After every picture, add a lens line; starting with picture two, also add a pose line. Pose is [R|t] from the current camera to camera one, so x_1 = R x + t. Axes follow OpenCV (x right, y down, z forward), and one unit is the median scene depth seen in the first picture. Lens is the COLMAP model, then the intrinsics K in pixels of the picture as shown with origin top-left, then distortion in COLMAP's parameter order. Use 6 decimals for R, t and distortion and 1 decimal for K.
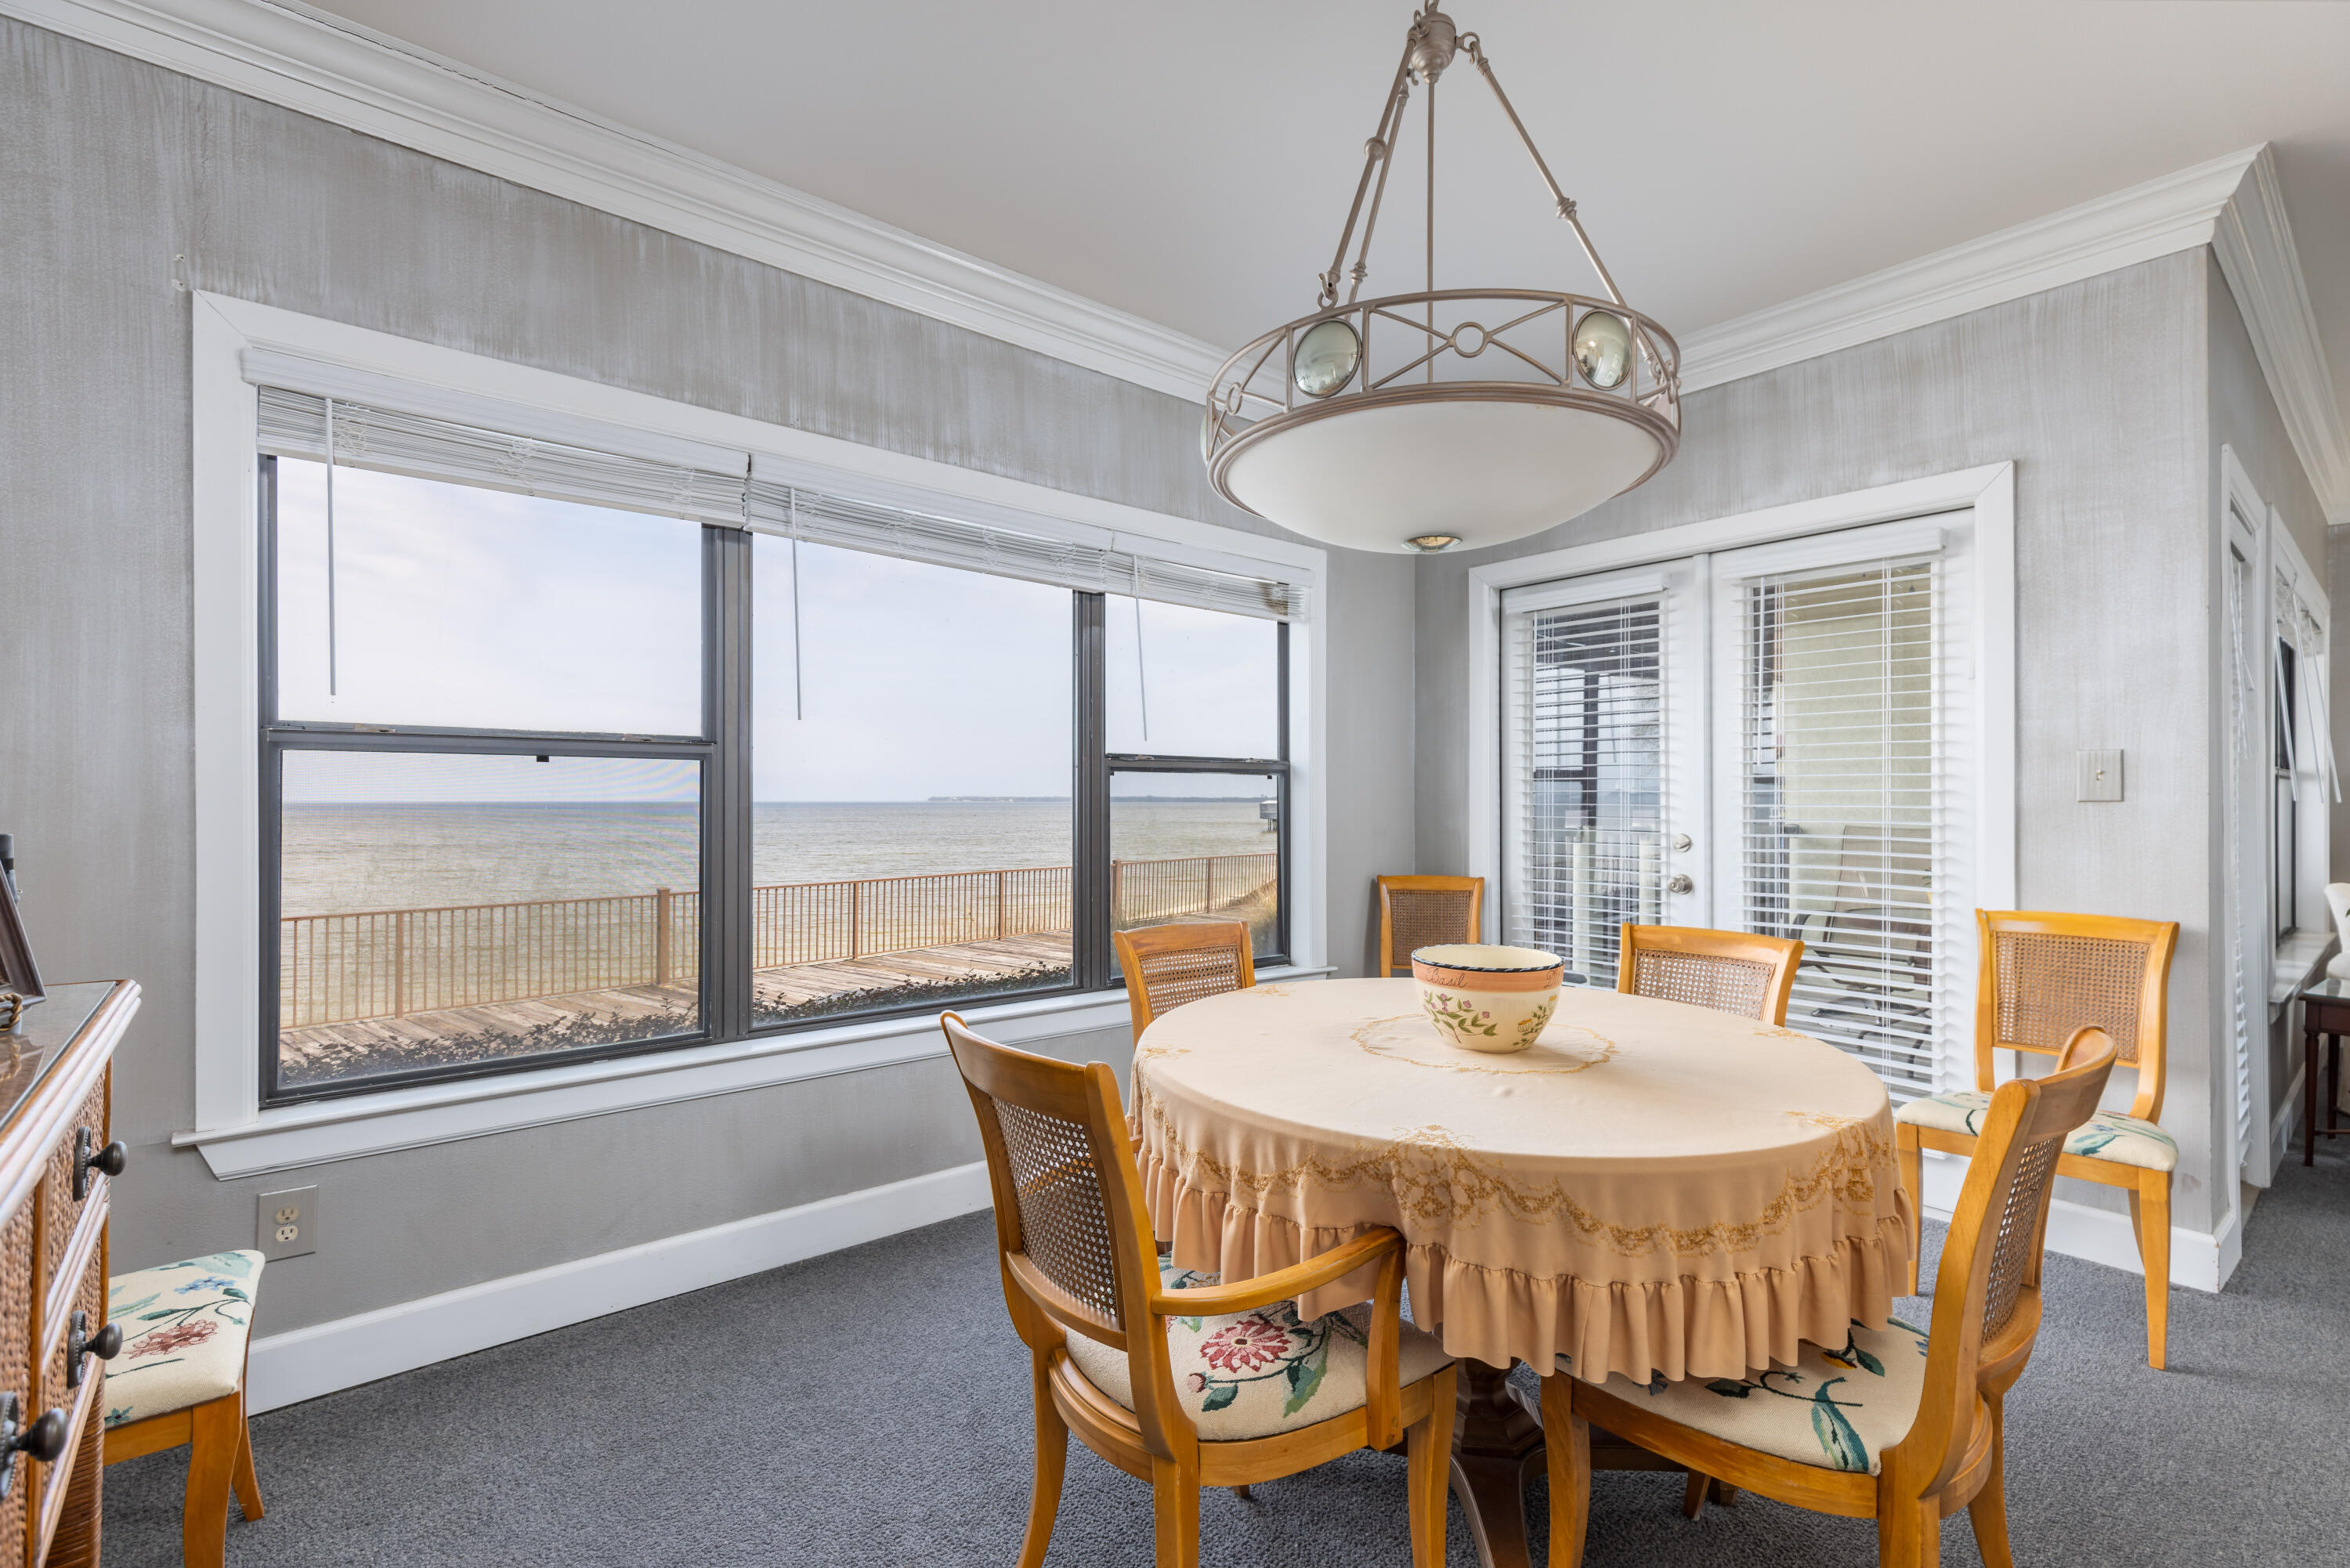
lens RADIAL K [[1051.0, 0, 1185.4], [0, 1051.0, 802.5], [0, 0, 1]] dist [0.000608, -0.000098]
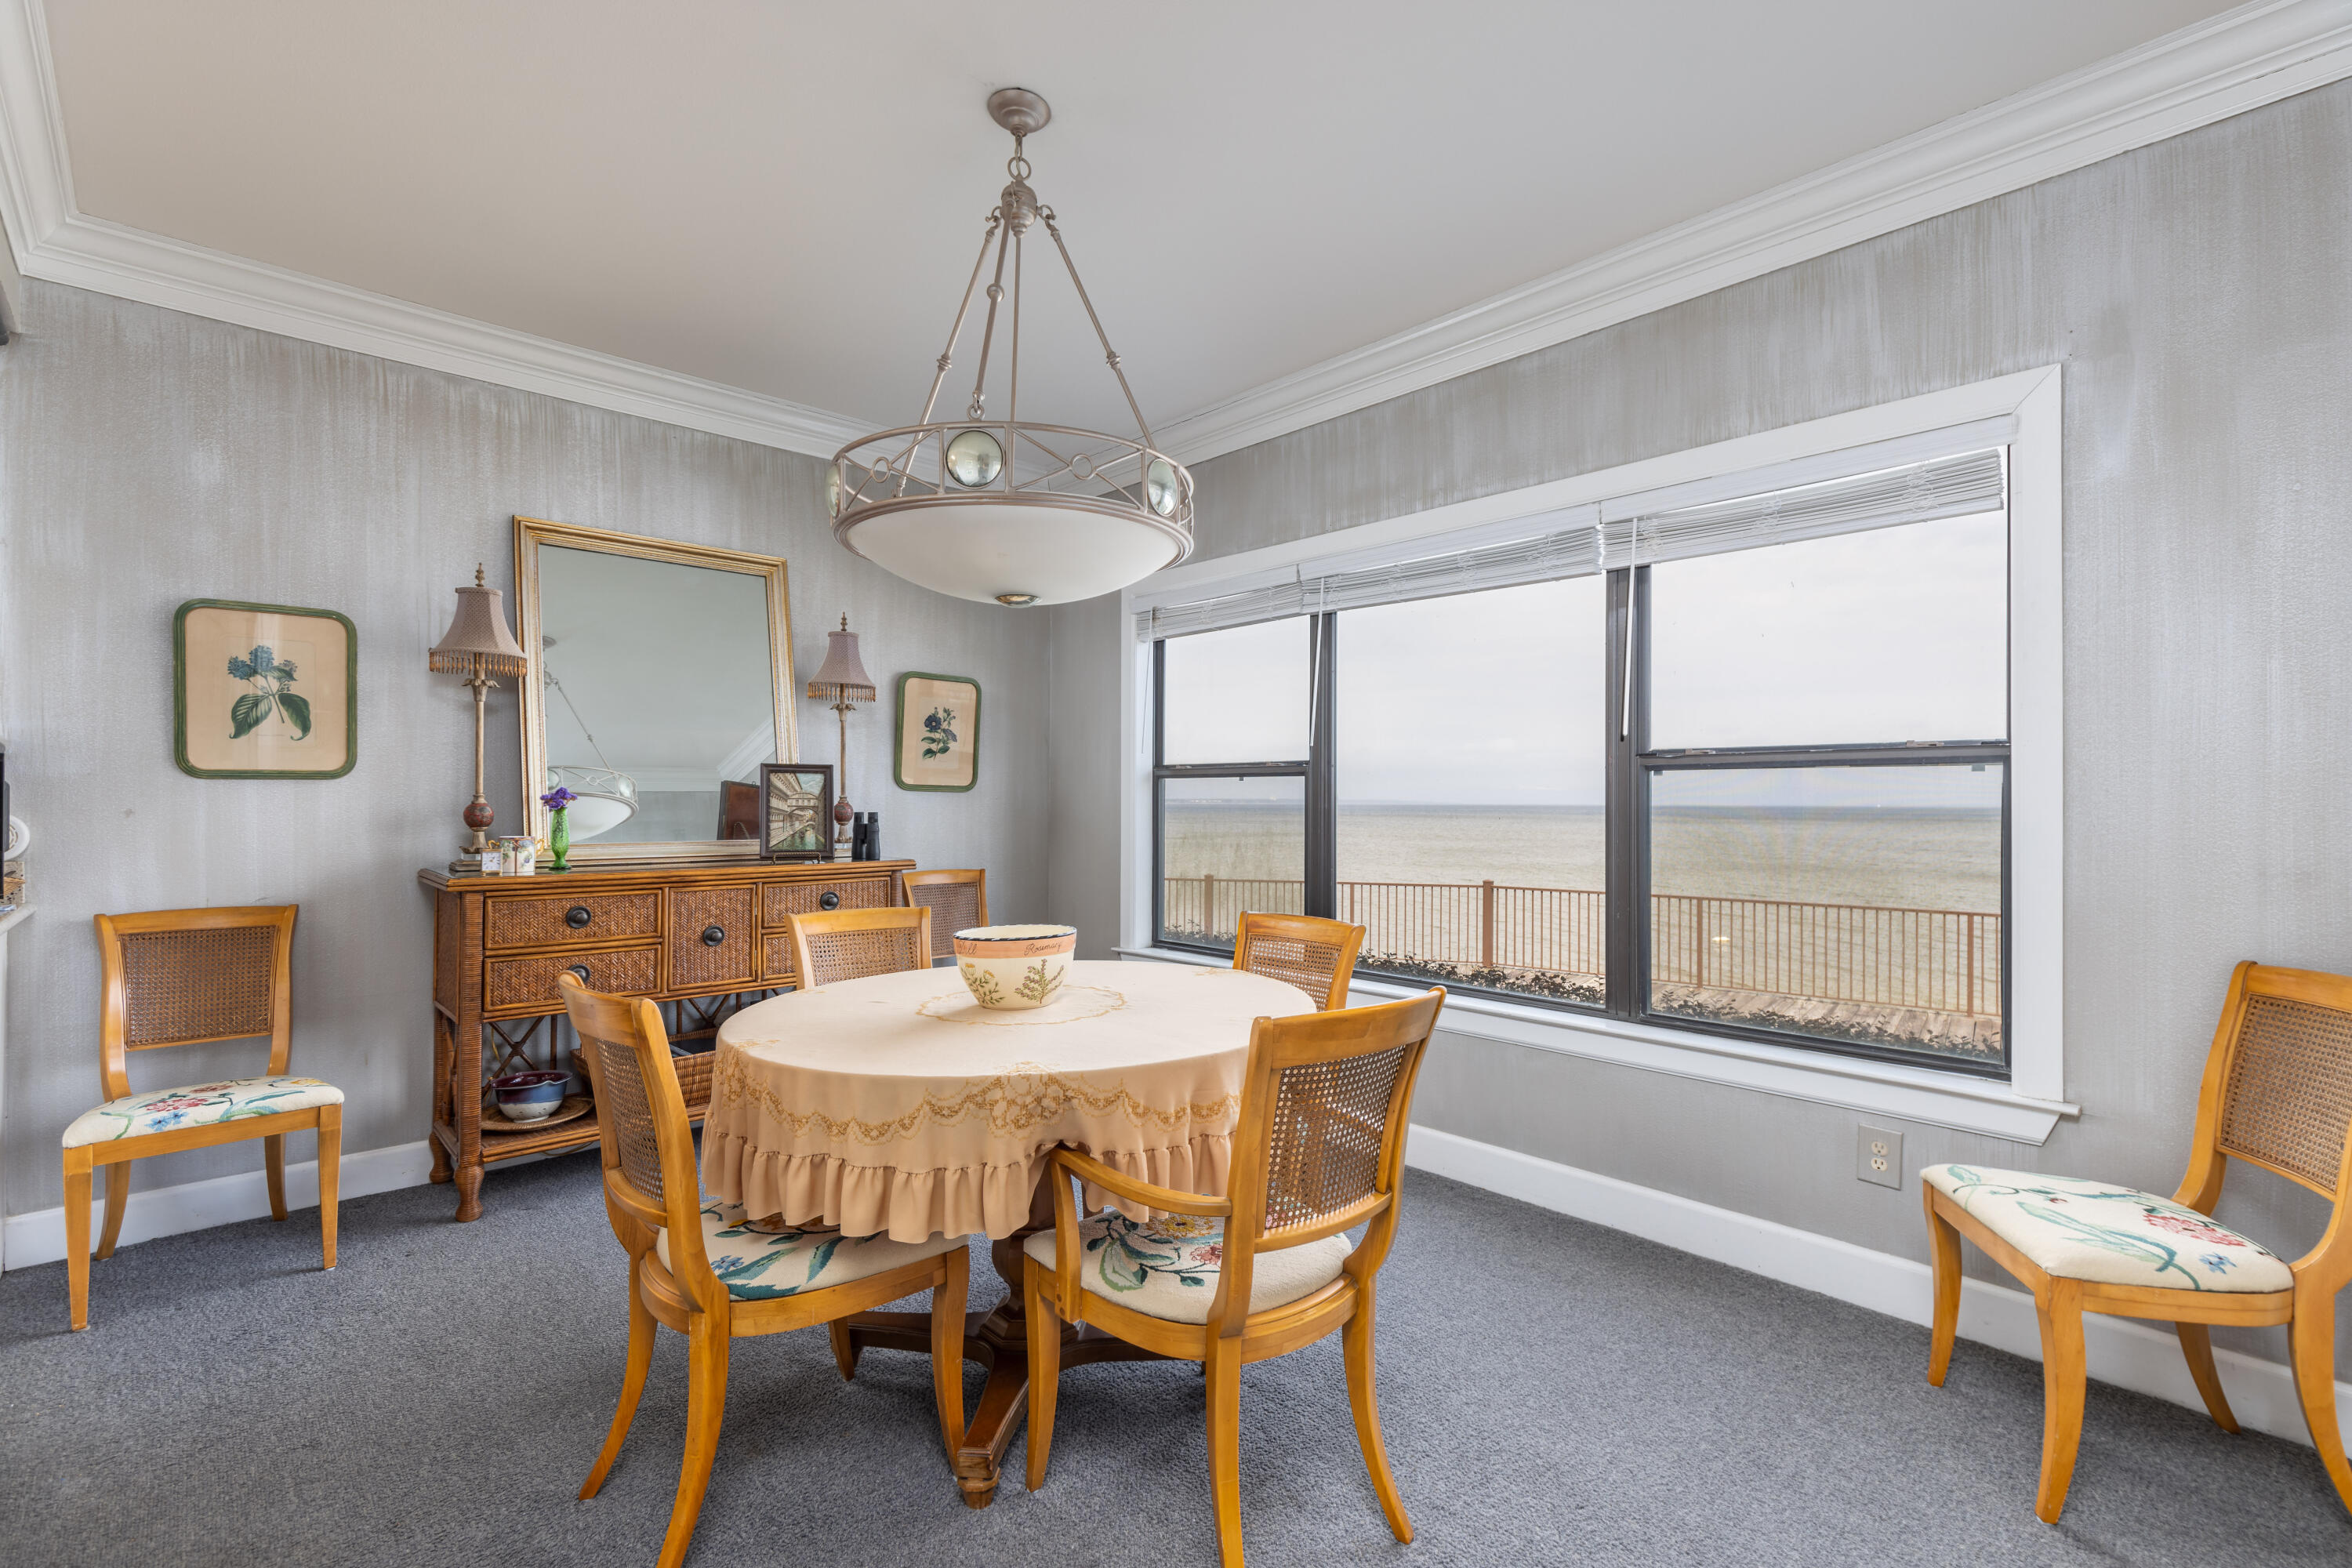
lens RADIAL K [[1052.0, 0, 1186.4], [0, 1052.0, 802.5], [0, 0, 1]] dist [0.000608, -0.000098]
pose [[0.050609, -0.001757, -0.998717, 0.788963], [-0.007954, 0.999966, -0.002163, 0.000942], [0.998687, 0.008053, 0.050594, 0.597934]]
